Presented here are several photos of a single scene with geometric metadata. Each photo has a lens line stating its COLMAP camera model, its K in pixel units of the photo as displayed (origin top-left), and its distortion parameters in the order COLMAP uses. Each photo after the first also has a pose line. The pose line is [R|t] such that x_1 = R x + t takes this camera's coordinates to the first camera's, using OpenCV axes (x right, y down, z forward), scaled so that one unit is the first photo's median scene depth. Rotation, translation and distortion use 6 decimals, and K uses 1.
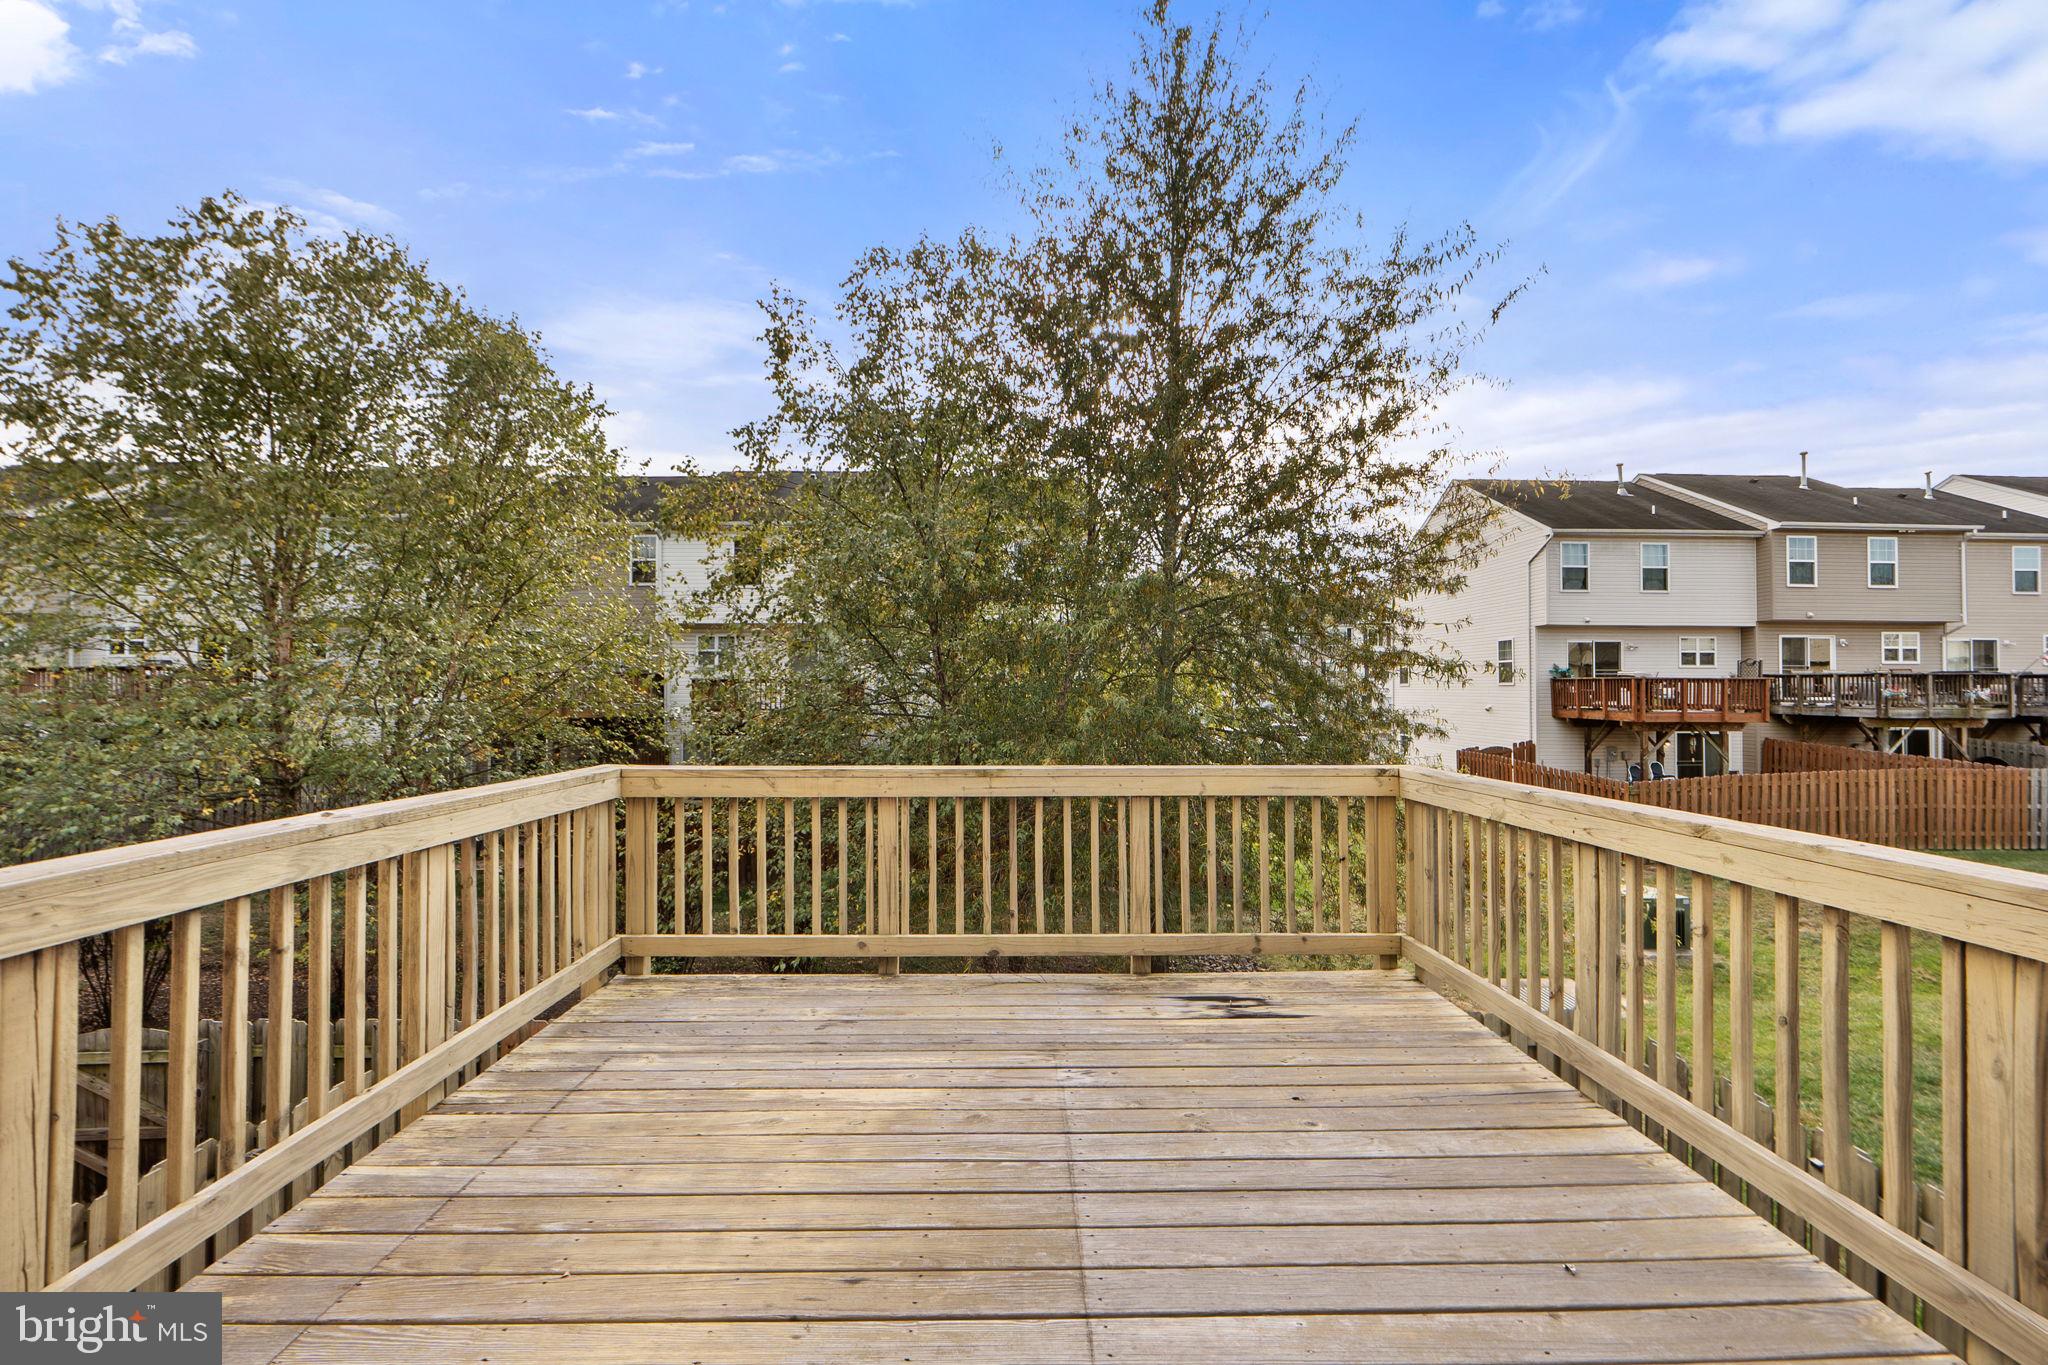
lens RADIAL K [[856.1, 0, 1041.0], [0, 856.1, 673.6], [0, 0, 1]] dist [-0.008036, -0.000235]
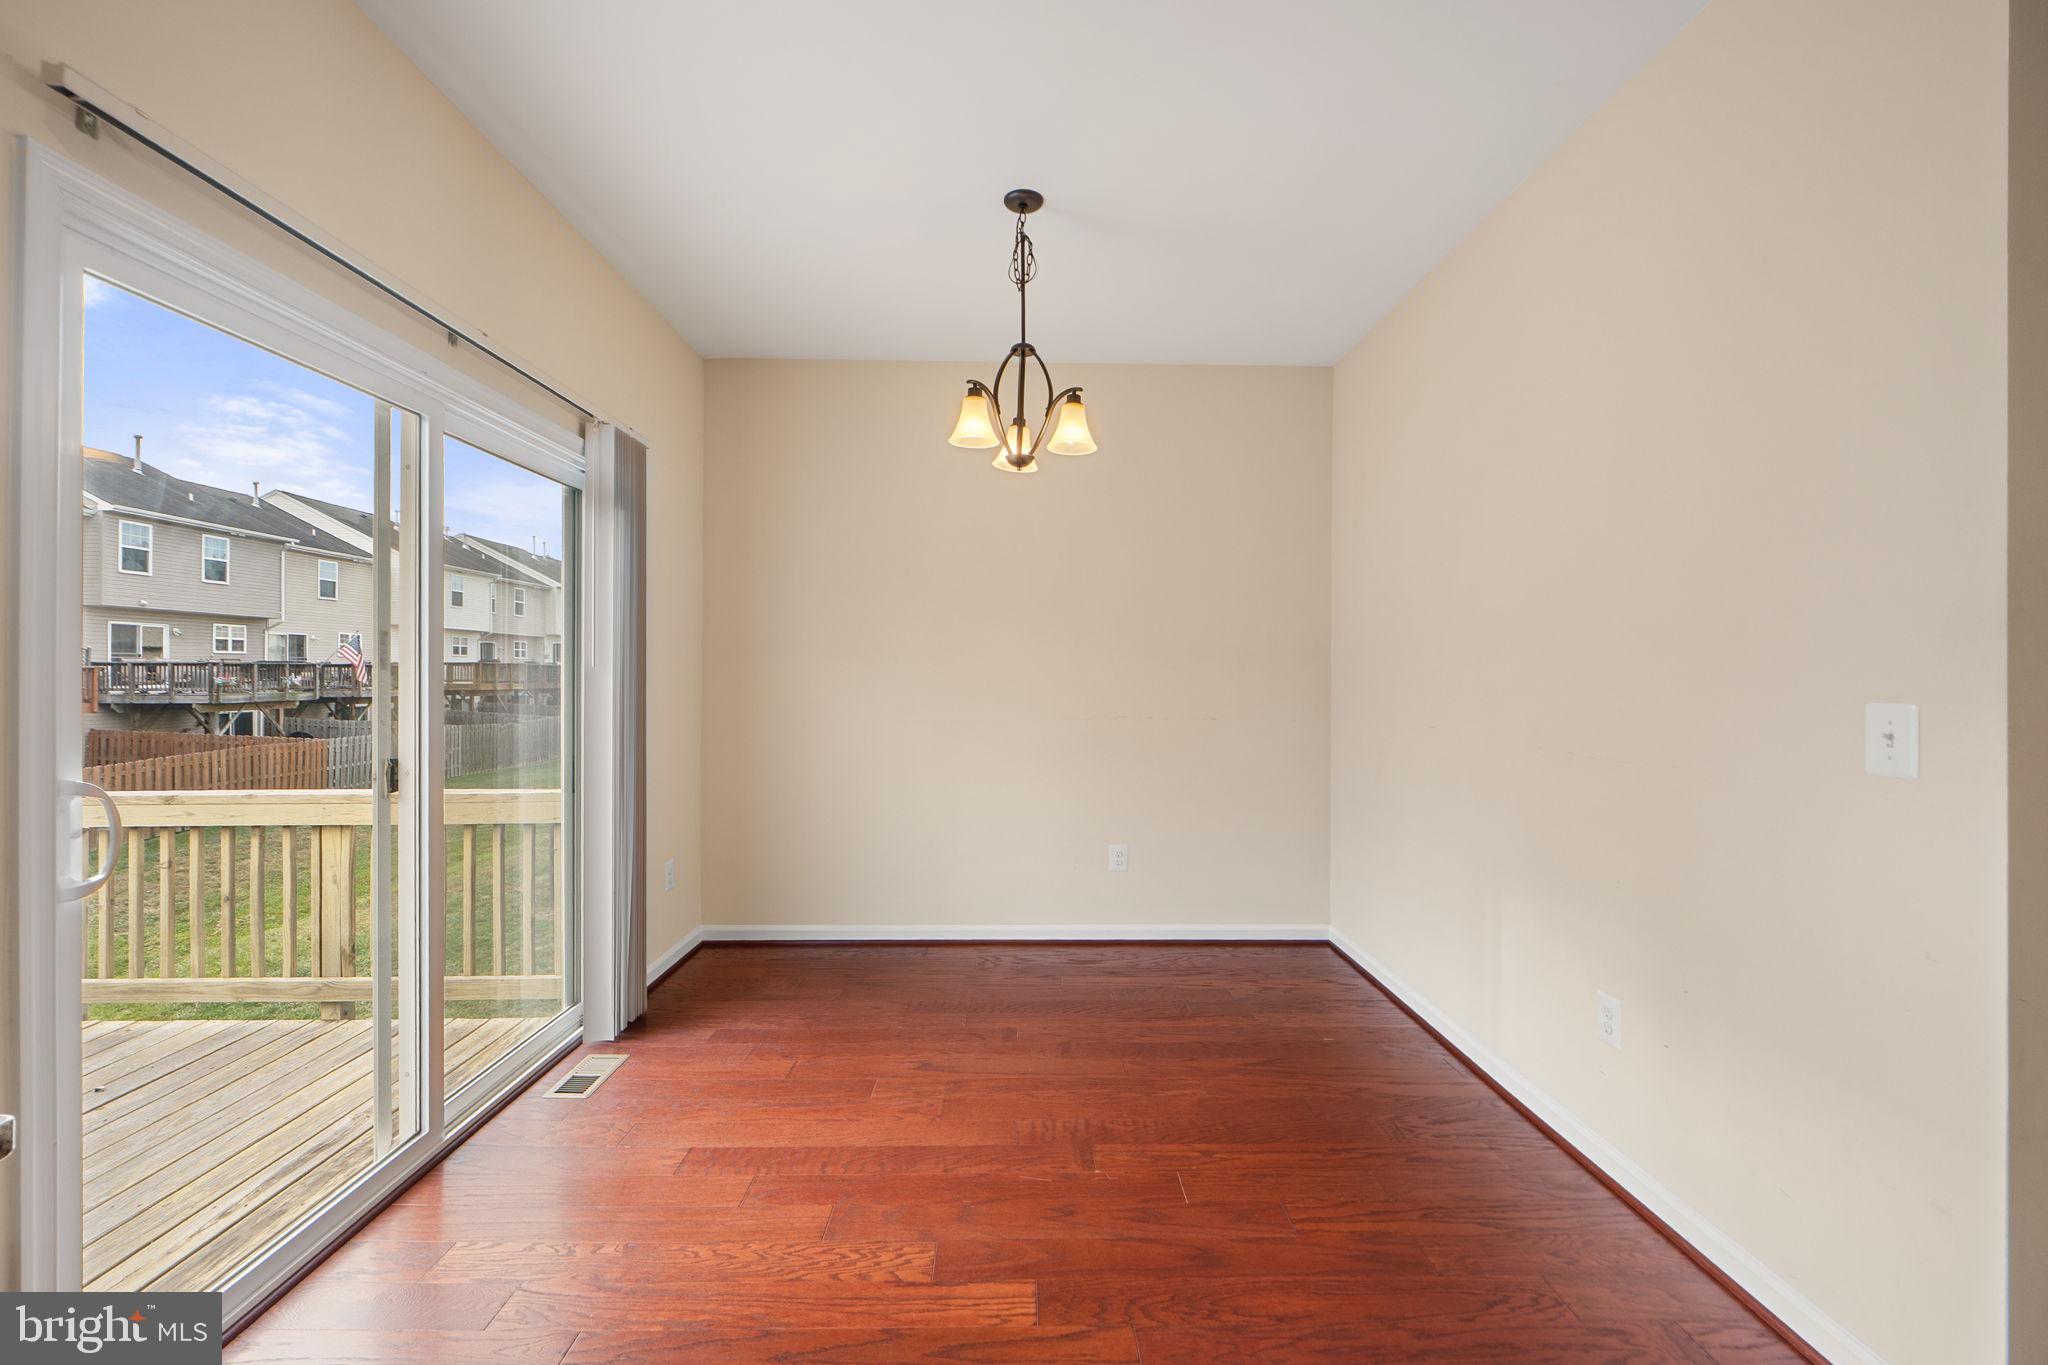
lens RADIAL K [[856.1, 0, 1029.2], [0, 856.1, 667.3], [0, 0, 1]] dist [-0.008036, -0.000235]
pose [[0.017730, 0.001684, 0.999841, -0.077994], [-0.015431, 0.999880, -0.001410, -0.008382], [-0.999724, -0.015403, 0.017754, -0.062393]]
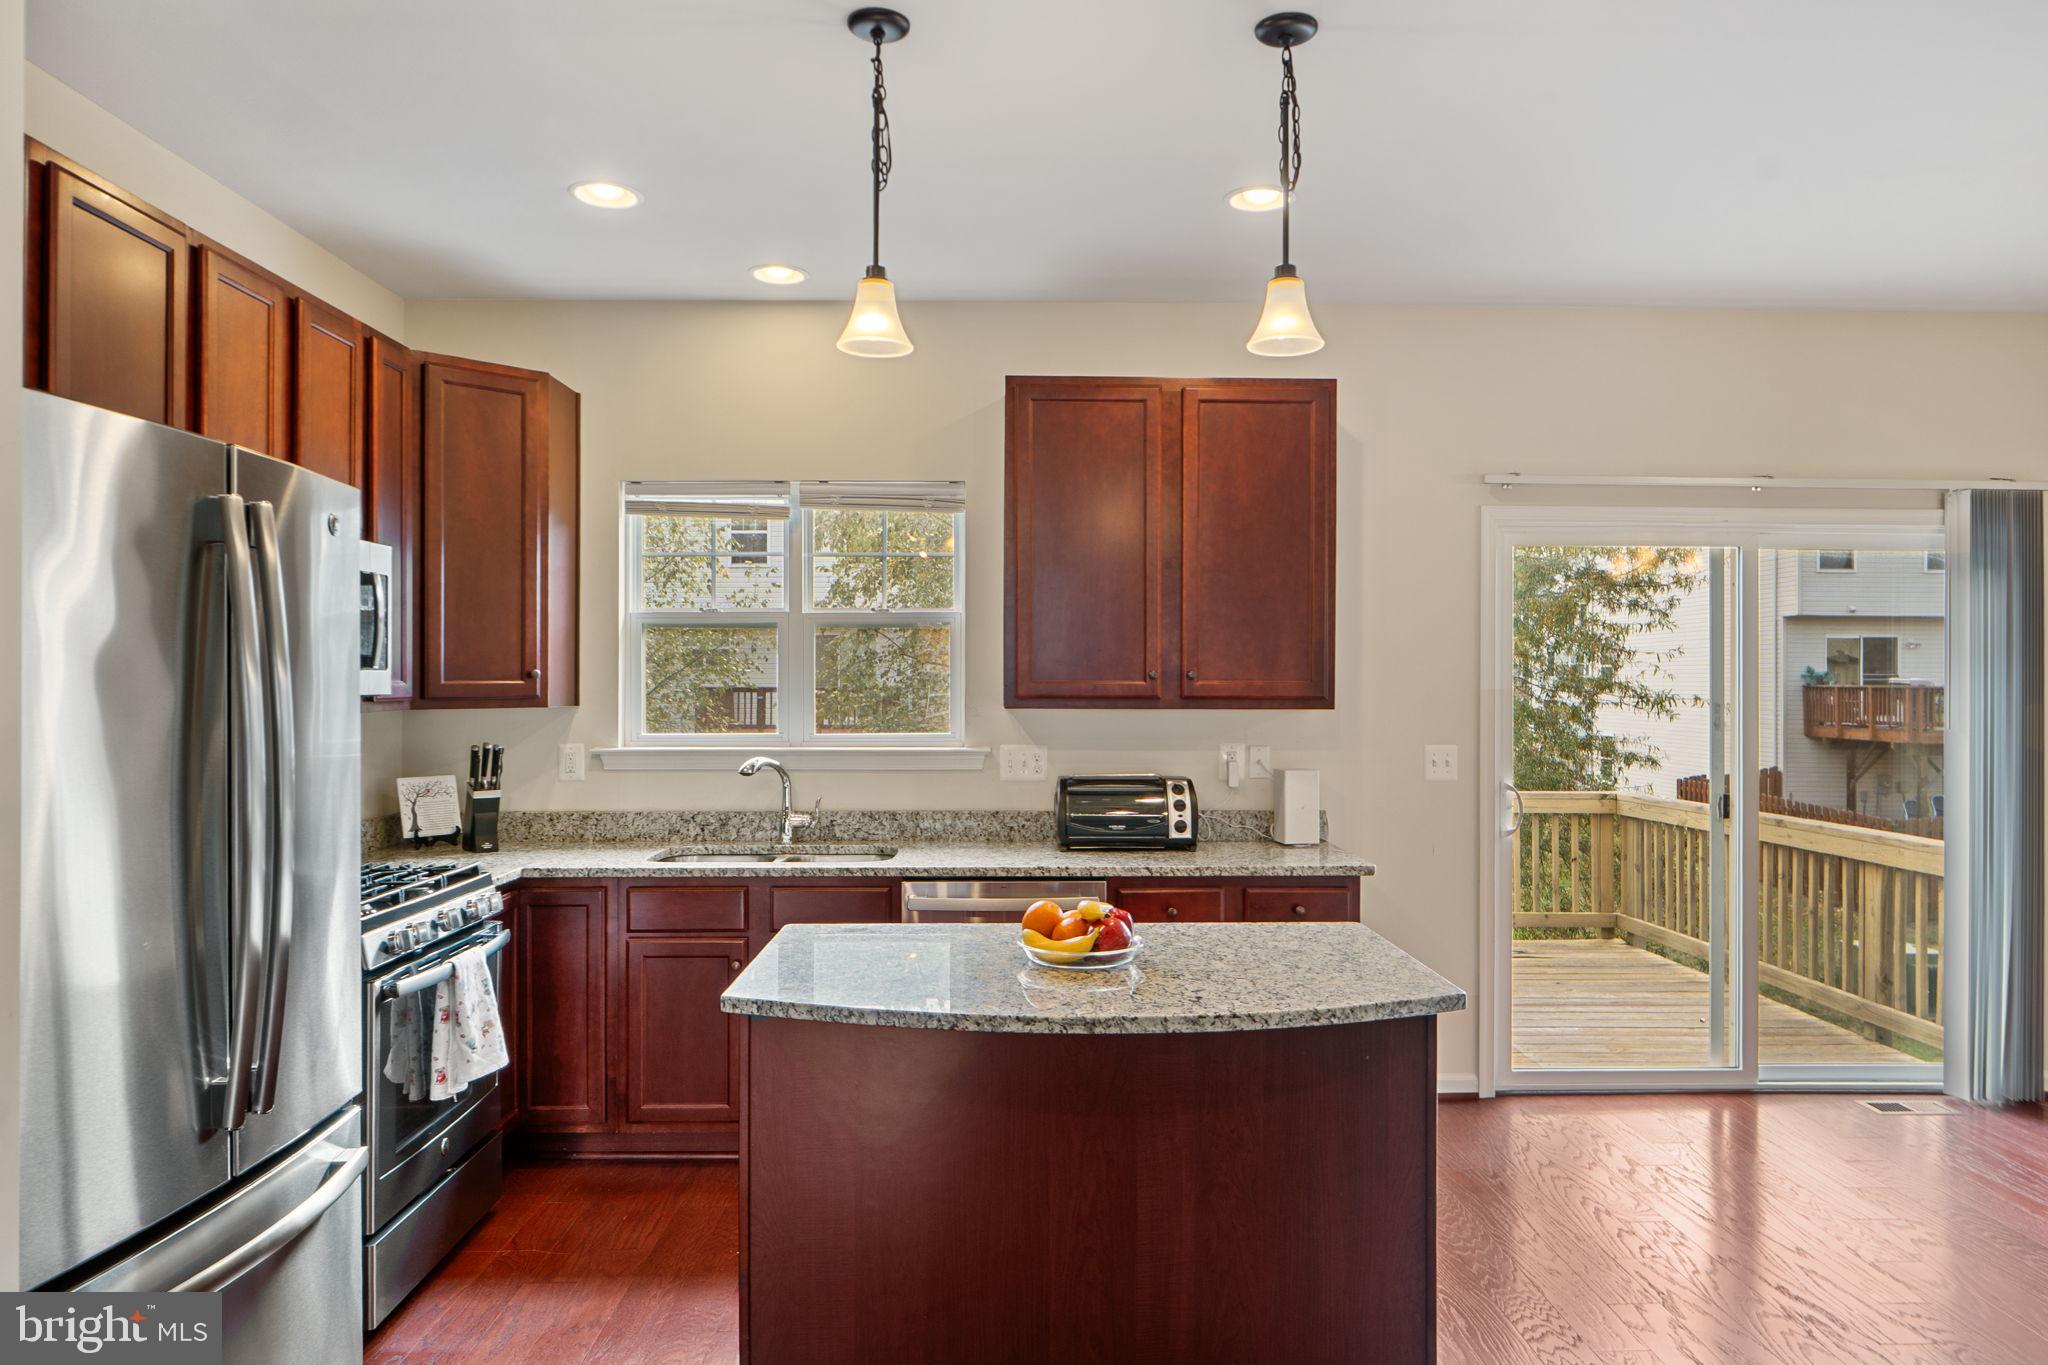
lens RADIAL K [[1302.7, 0, 1018.8], [0, 1302.7, 680.3], [0, 0, 1]] dist [0.002696, 0.001411]
pose [[0.999805, 0.001162, -0.019707, -0.091190], [-0.000861, 0.999883, 0.015251, -0.018547], [0.019722, -0.015231, 0.999689, -0.202636]]
